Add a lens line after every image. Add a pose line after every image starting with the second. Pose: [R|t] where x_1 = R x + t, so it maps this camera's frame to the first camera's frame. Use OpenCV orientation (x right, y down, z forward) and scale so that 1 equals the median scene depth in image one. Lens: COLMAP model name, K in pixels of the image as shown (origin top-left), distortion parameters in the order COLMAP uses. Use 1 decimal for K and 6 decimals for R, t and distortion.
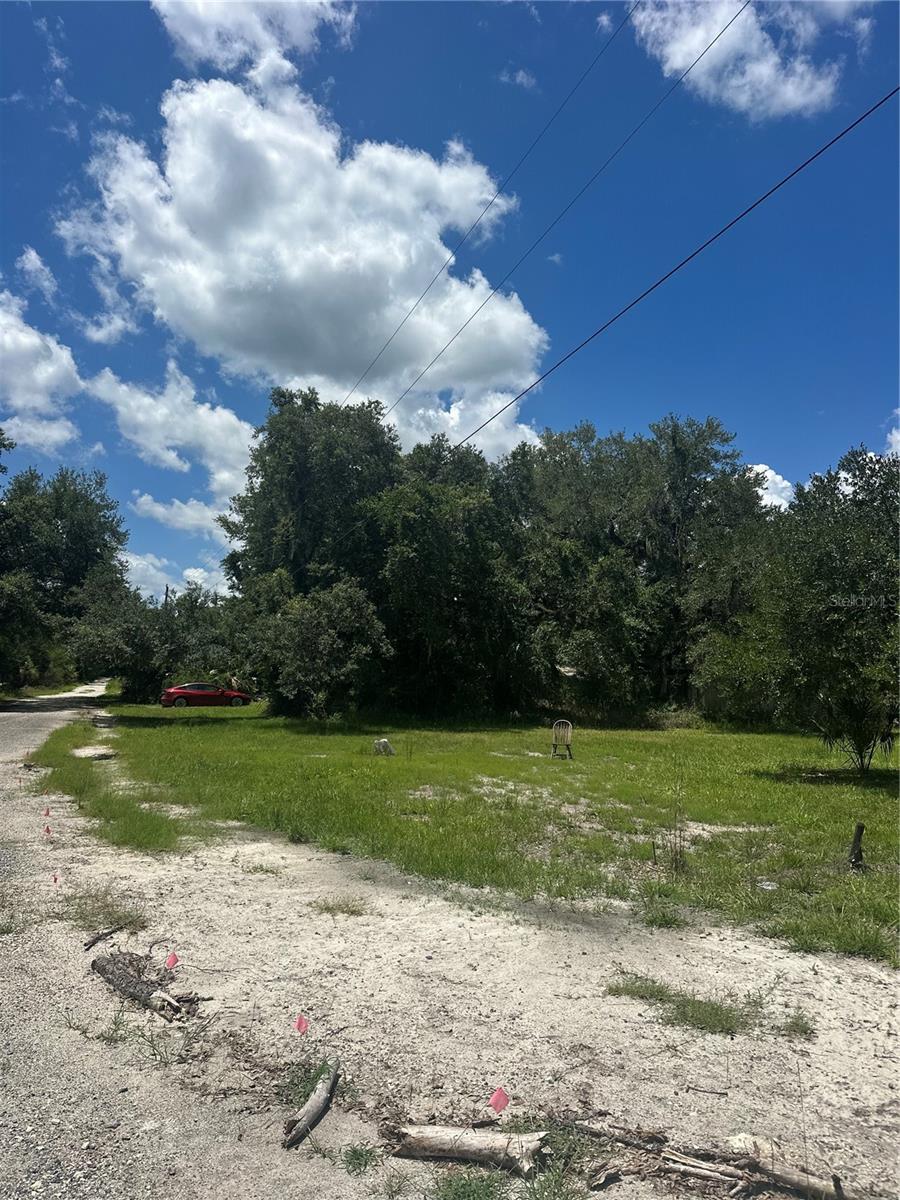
lens RADIAL K [[834.7, 0, 454.9], [0, 834.7, 598.3], [0, 0, 1]] dist [0.126495, -0.136750]
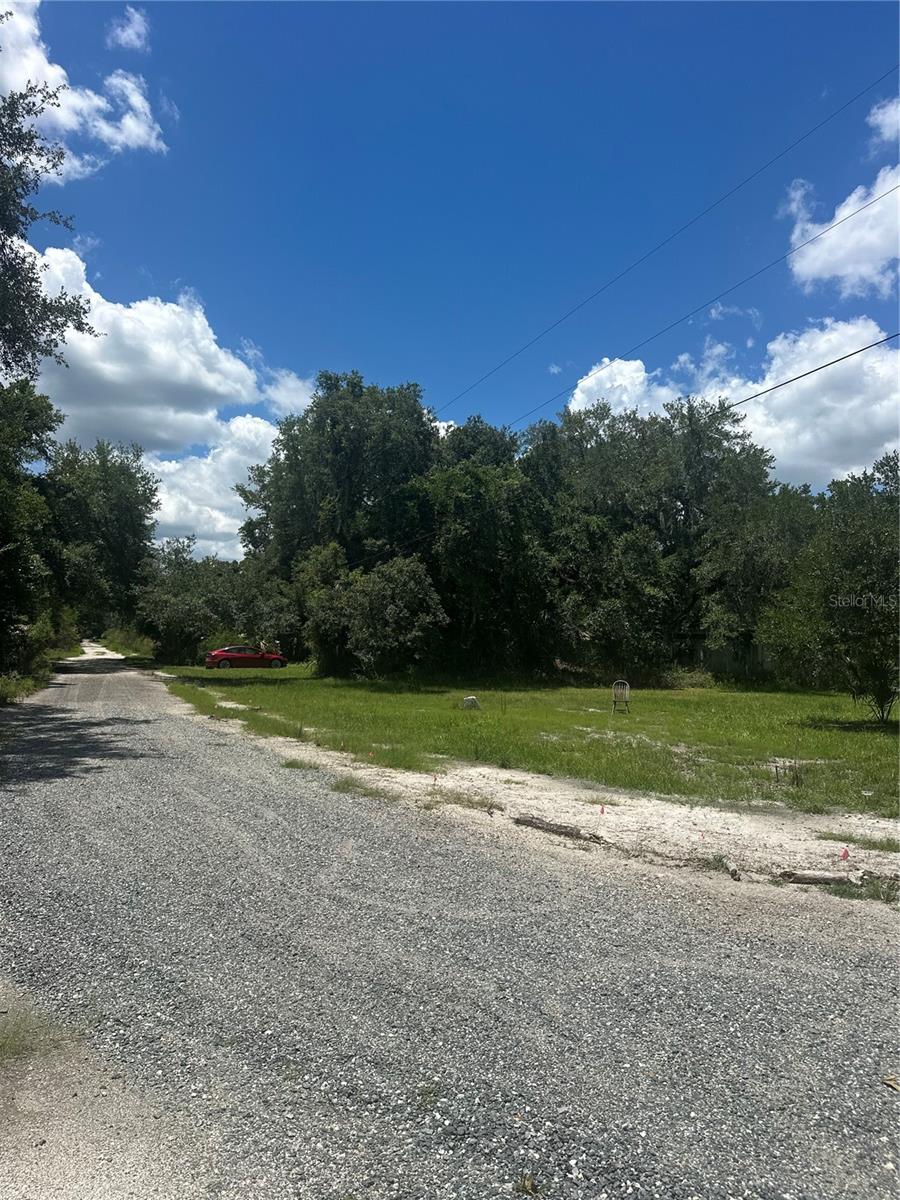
lens RADIAL K [[839.3, 0, 449.7], [0, 839.3, 602.8], [0, 0, 1]] dist [0.152191, -0.205440]
pose [[0.999561, 0.000985, 0.029599, -0.087150], [-0.002511, 0.998668, 0.051545, -0.013494], [-0.029509, -0.051597, 0.998232, -0.095228]]
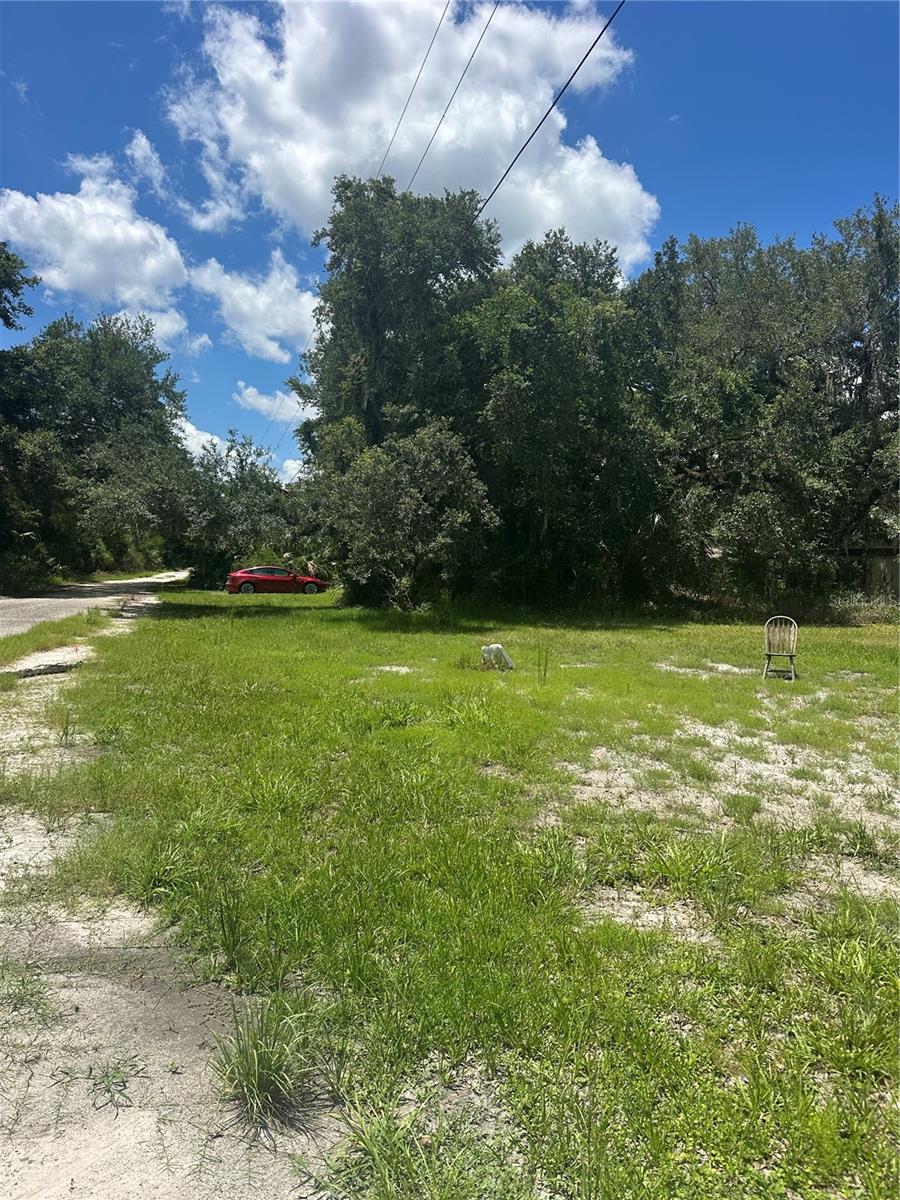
lens RADIAL K [[842.4, 0, 450.0], [0, 842.4, 600.0], [0, 0, 1]] dist [0.082297, -0.111180]
pose [[0.993753, 0.003623, -0.111539, -0.027920], [0.011194, 0.991196, 0.131928, 0.028583], [0.111035, -0.132352, 0.984964, 0.213568]]
